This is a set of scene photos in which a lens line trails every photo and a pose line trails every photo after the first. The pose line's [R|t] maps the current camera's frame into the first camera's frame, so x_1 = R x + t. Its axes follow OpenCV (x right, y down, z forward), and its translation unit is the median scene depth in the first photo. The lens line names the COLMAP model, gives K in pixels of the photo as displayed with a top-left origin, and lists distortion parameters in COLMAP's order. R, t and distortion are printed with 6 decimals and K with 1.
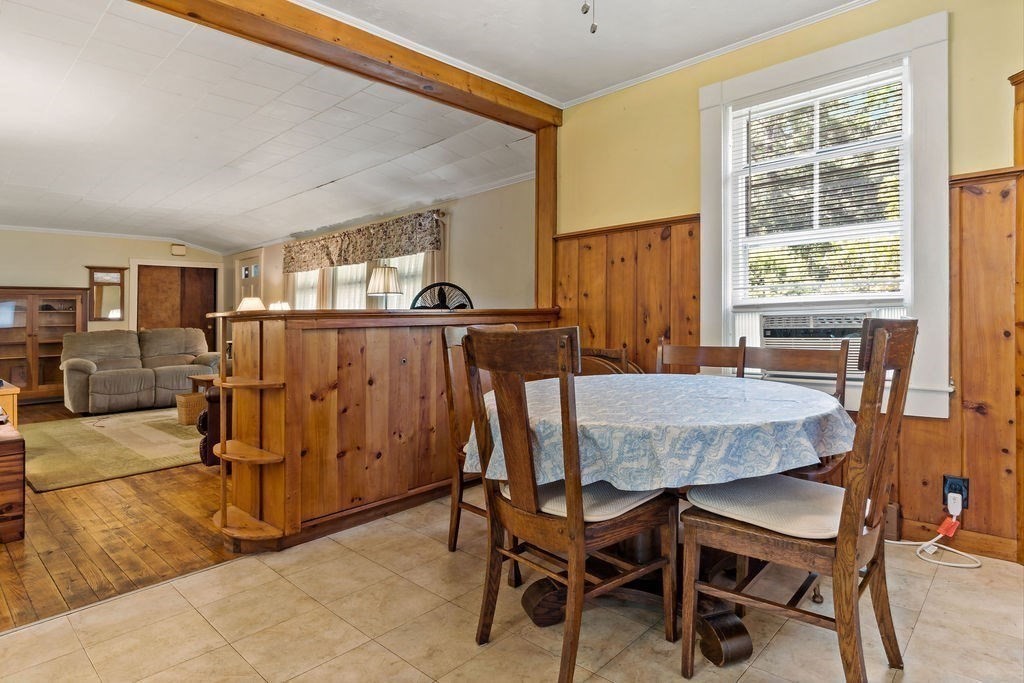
lens RADIAL K [[553.6, 0, 522.2], [0, 553.6, 310.6], [0, 0, 1]] dist [-0.004528, 0.001668]
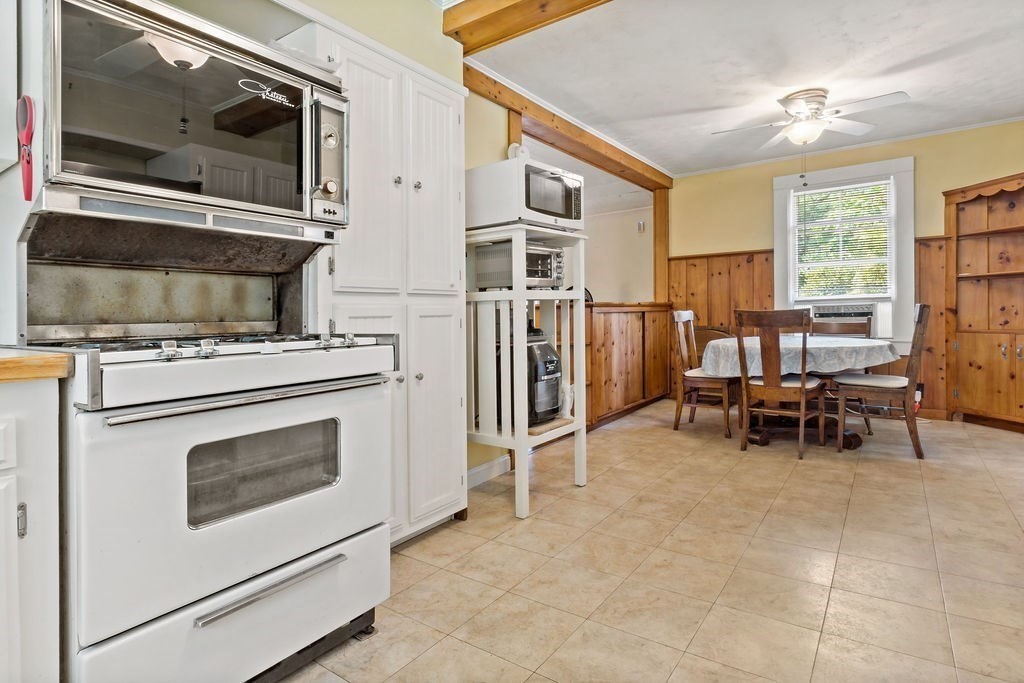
lens RADIAL K [[553.6, 0, 485.3], [0, 553.6, 312.2], [0, 0, 1]] dist [-0.004528, 0.001668]
pose [[0.991117, -0.000377, 0.132994, -0.827463], [-0.000490, 0.999979, 0.006483, 0.016491], [-0.132994, -0.006491, 0.991096, -0.630022]]
